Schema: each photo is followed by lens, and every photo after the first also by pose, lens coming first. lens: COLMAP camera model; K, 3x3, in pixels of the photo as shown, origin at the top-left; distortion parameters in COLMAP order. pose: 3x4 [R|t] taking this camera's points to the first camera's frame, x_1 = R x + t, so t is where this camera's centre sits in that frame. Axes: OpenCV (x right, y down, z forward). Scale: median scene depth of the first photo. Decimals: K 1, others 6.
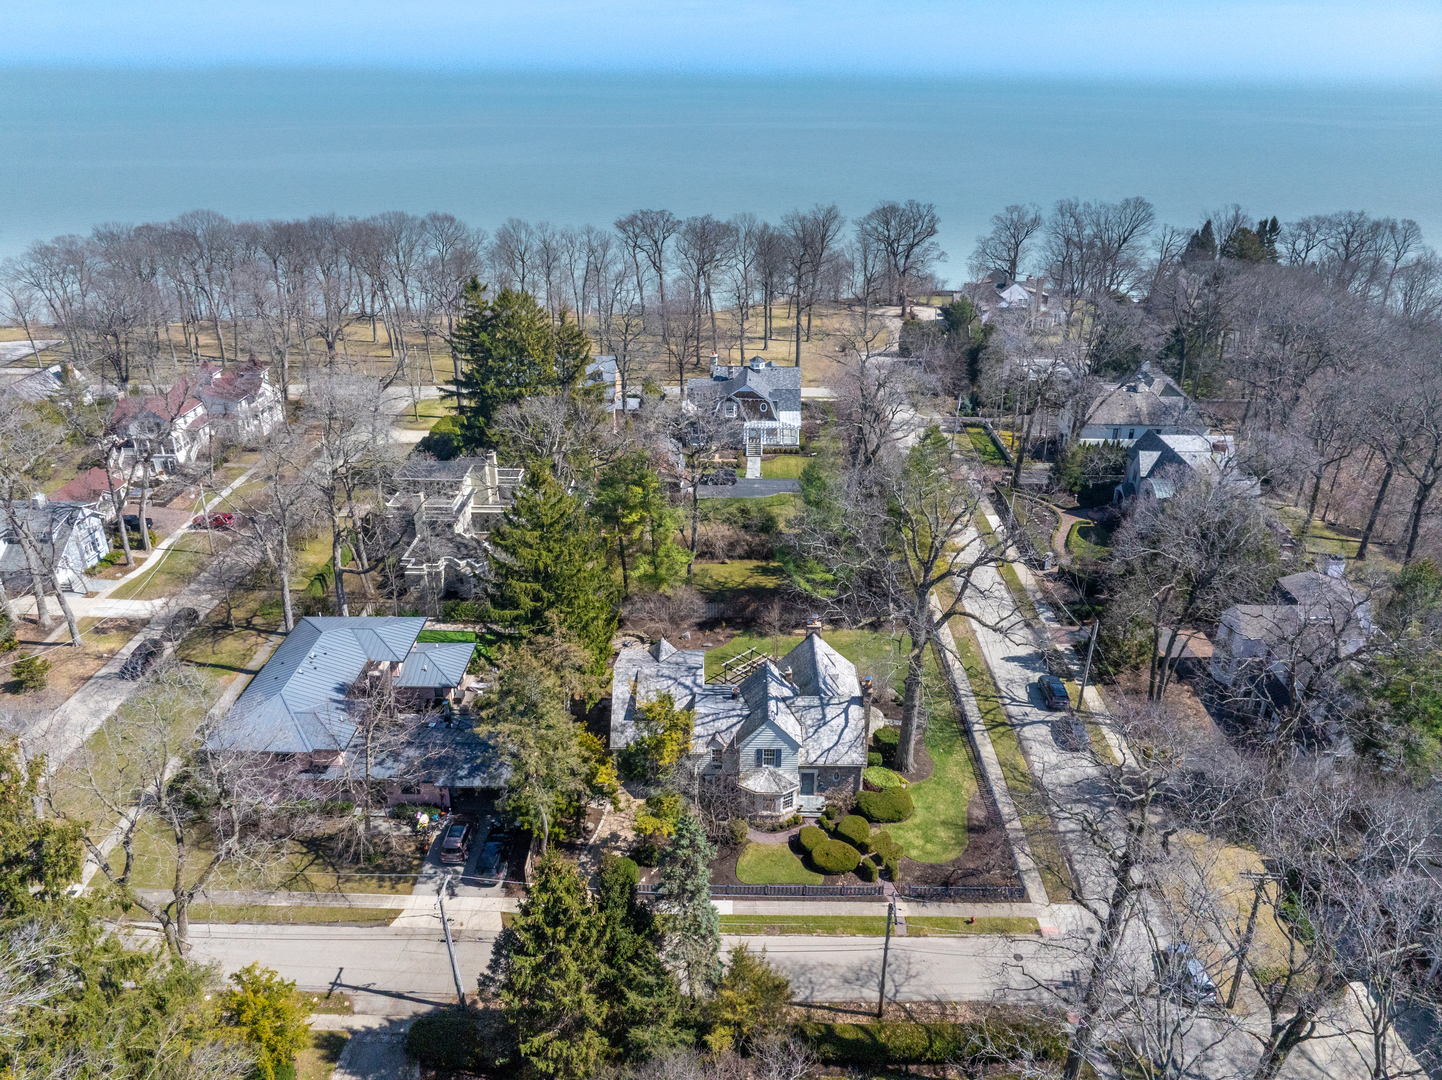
lens RADIAL K [[1001.5, 0, 723.4], [0, 1001.5, 537.9], [0, 0, 1]] dist [-0.037768, -0.000255]
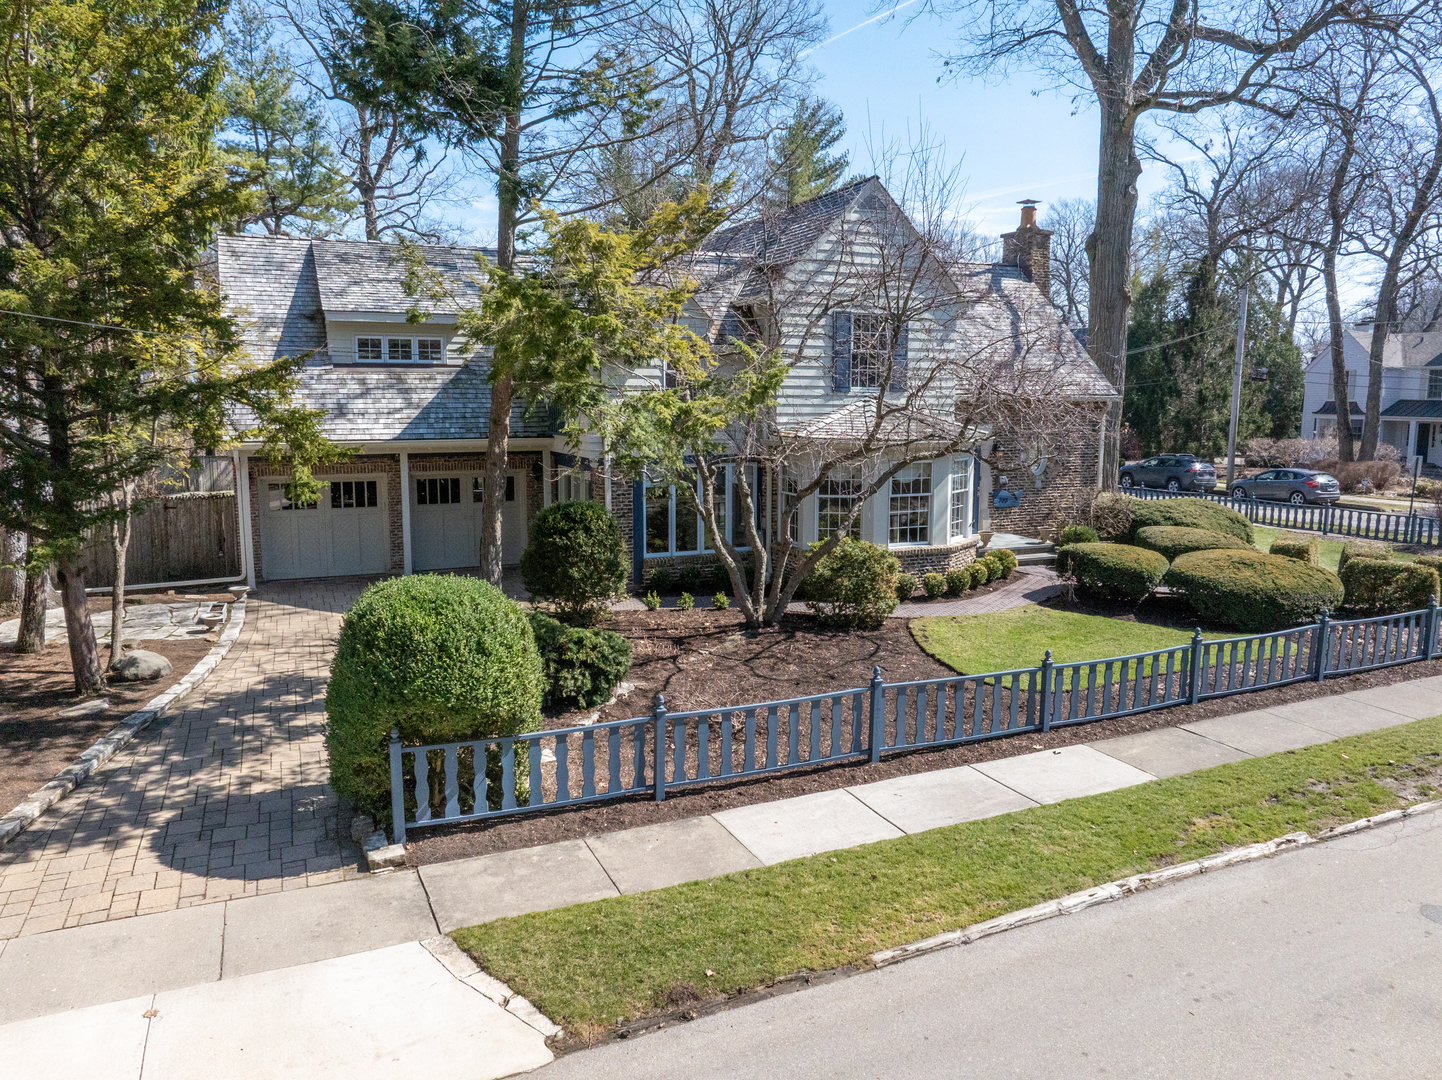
lens RADIAL K [[1001.5, 0, 723.4], [0, 1001.5, 537.9], [0, 0, 1]] dist [-0.037768, -0.000255]
pose [[0.907259, -0.061926, 0.415989, -0.103051], [0.177714, 0.952907, -0.245734, 0.308731], [-0.381181, 0.296872, 0.875539, 0.733162]]
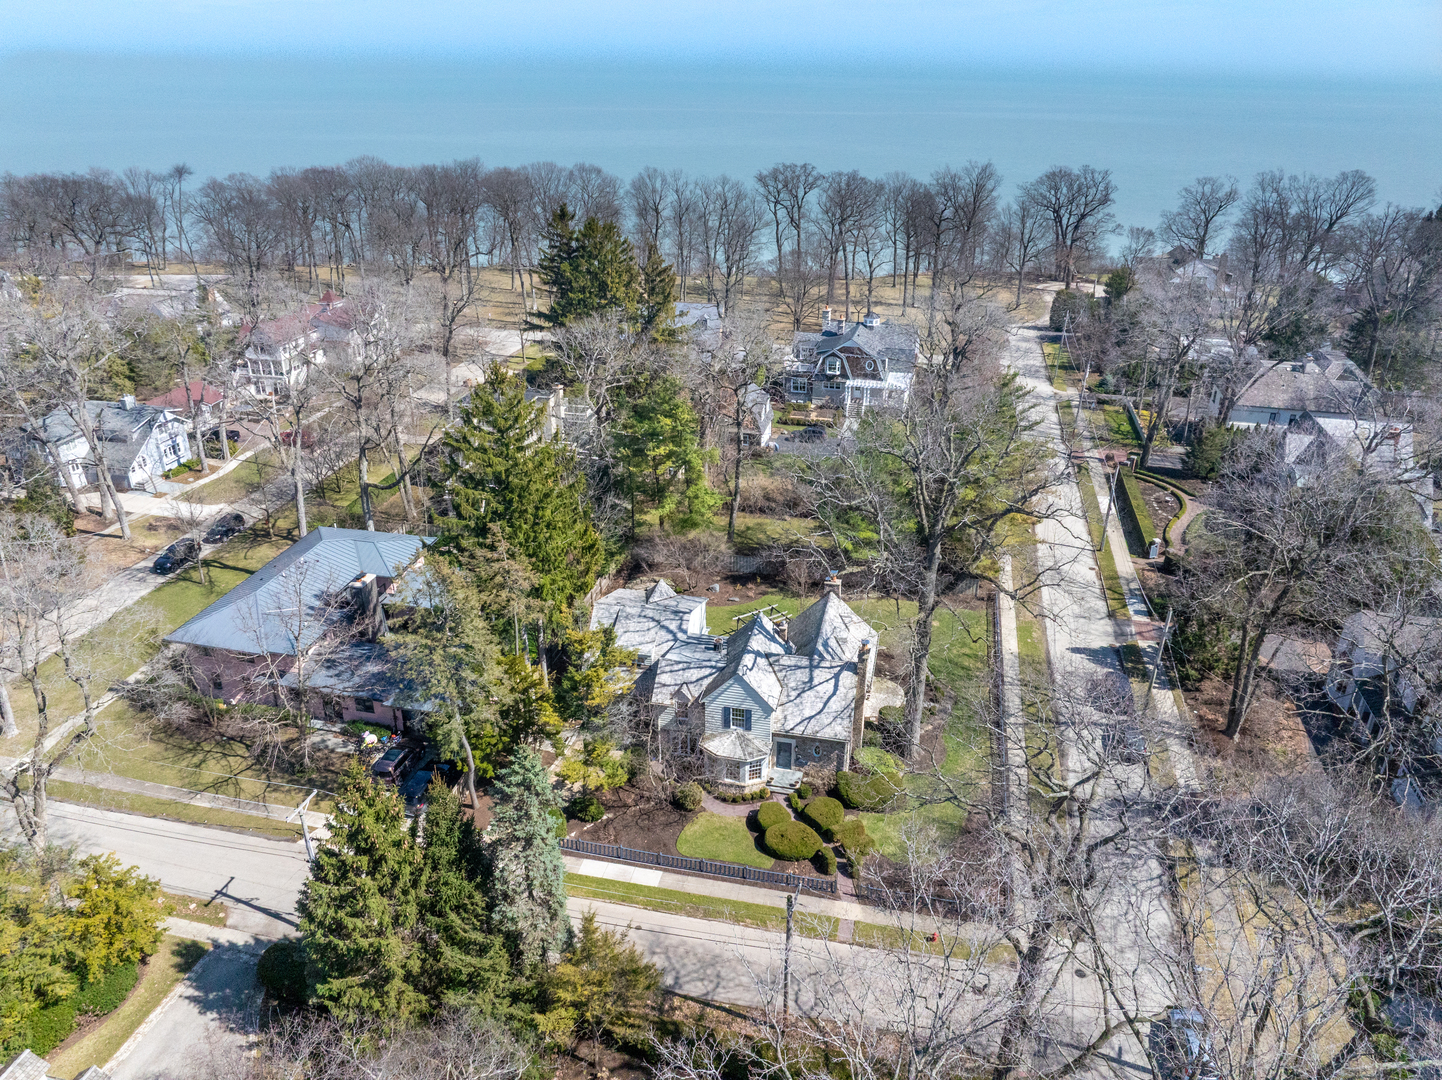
lens RADIAL K [[1001.5, 0, 723.4], [0, 1001.5, 537.9], [0, 0, 1]] dist [-0.037768, -0.000255]
pose [[0.979702, 0.088975, -0.179632, 0.164386], [-0.087598, 0.996034, 0.015596, 0.047341], [0.180307, 0.000456, 0.983610, 0.130404]]
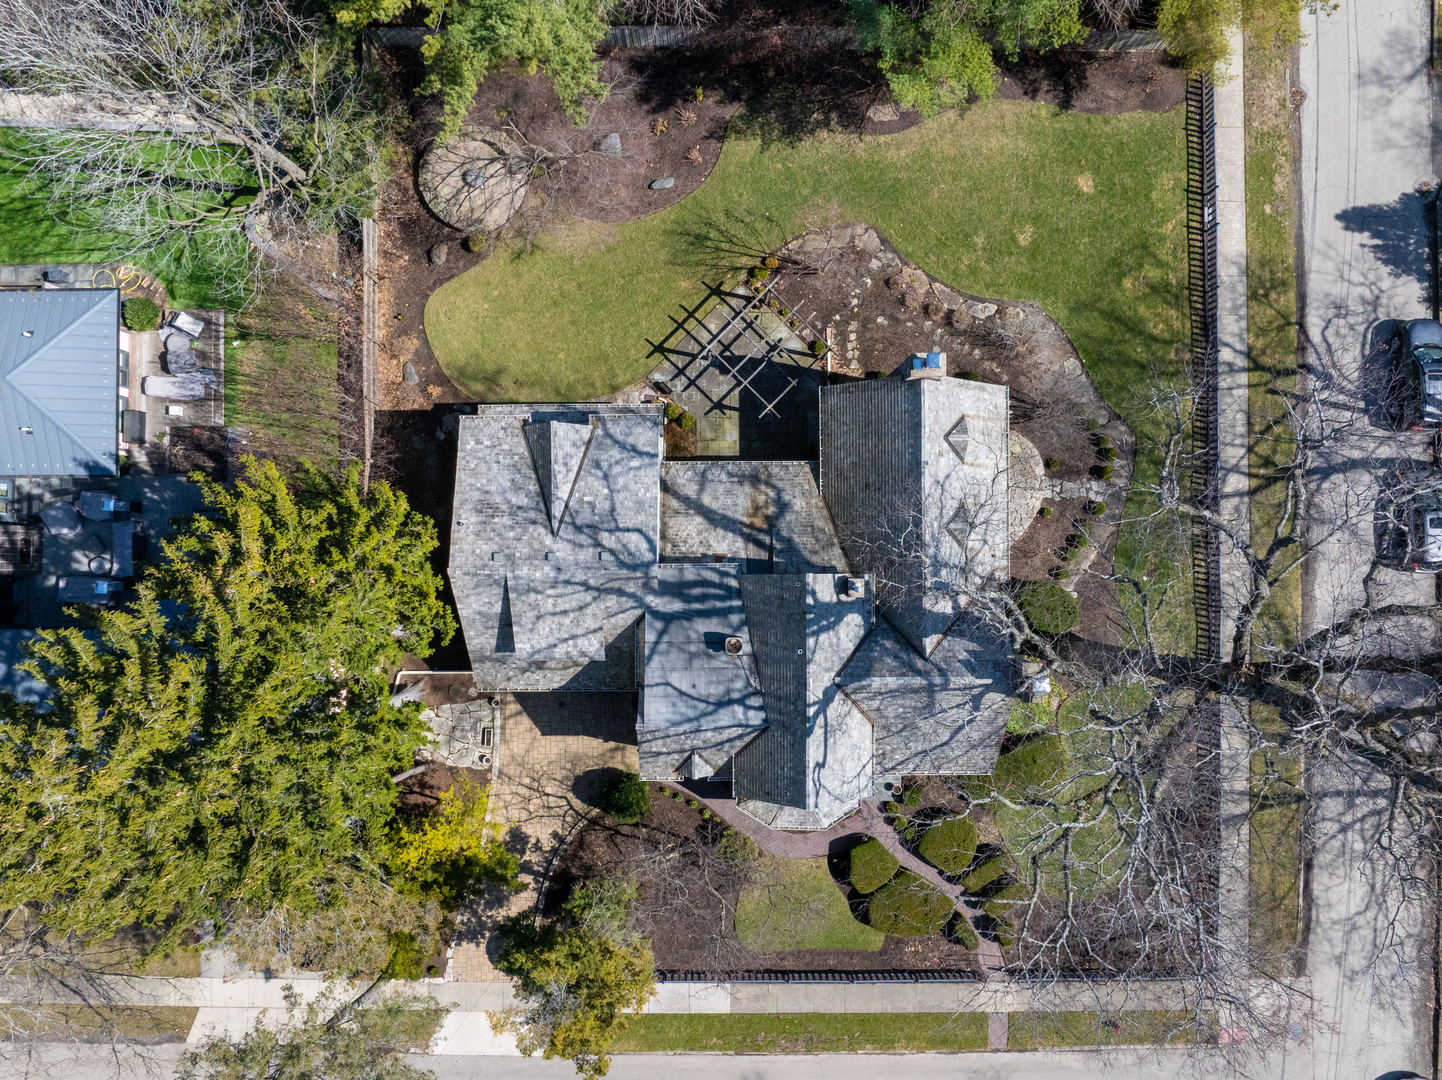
lens RADIAL K [[1001.5, 0, 723.4], [0, 1001.5, 537.9], [0, 0, 1]] dist [-0.037768, -0.000255]
pose [[0.999955, -0.008645, -0.003857, 0.008941], [0.007311, 0.446530, 0.894739, -0.253061], [-0.006013, -0.894727, 0.446573, 0.831256]]
